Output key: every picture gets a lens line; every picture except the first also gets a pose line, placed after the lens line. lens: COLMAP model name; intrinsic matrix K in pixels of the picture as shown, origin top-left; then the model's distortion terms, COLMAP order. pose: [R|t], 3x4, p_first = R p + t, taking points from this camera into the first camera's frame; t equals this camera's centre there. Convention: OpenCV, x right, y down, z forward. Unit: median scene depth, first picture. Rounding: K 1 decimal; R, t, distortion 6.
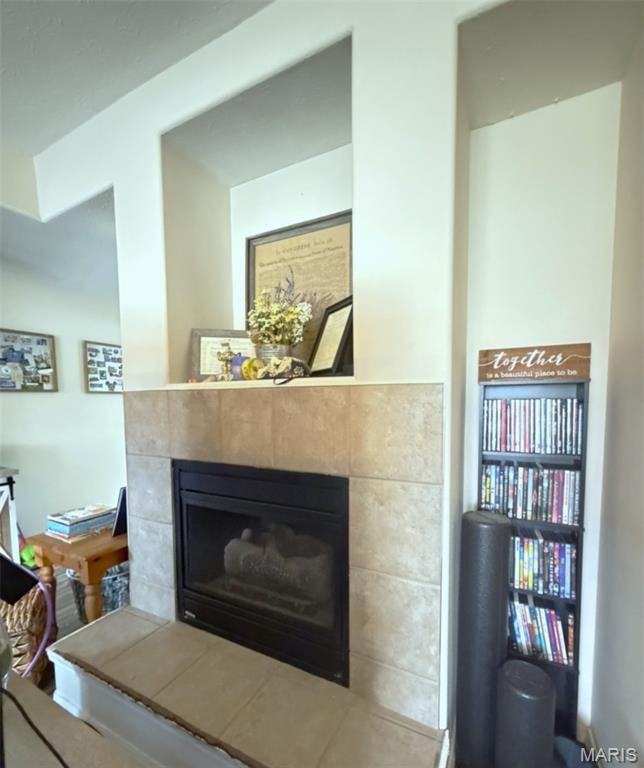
lens RADIAL K [[353.4, 0, 323.0], [0, 353.4, 426.5], [0, 0, 1]] dist [-0.000566, -0.000029]
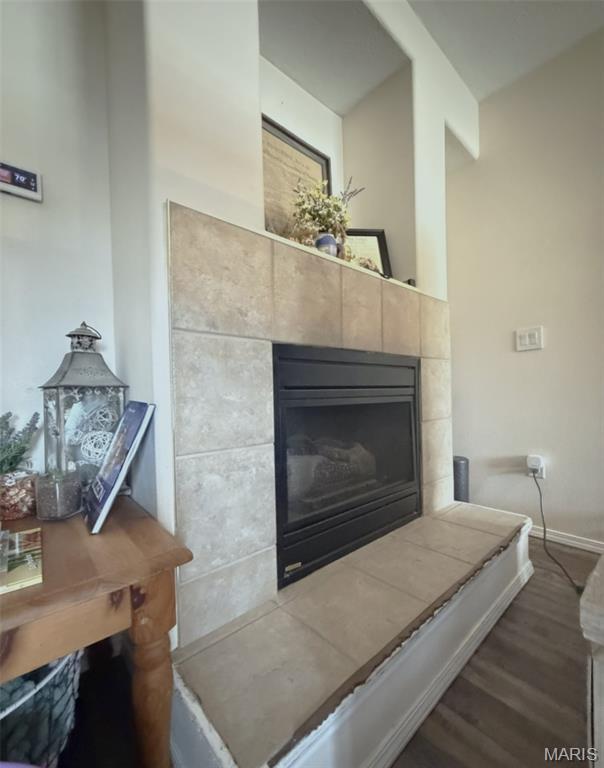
lens RADIAL K [[330.1, 0, 301.6], [0, 330.1, 399.6], [0, 0, 1]] dist [-0.001497, -0.000121]
pose [[0.363905, -0.020401, 0.931213, -1.017869], [0.085993, 0.996226, -0.011780, 0.216772], [-0.927458, 0.084364, 0.364286, 0.745922]]
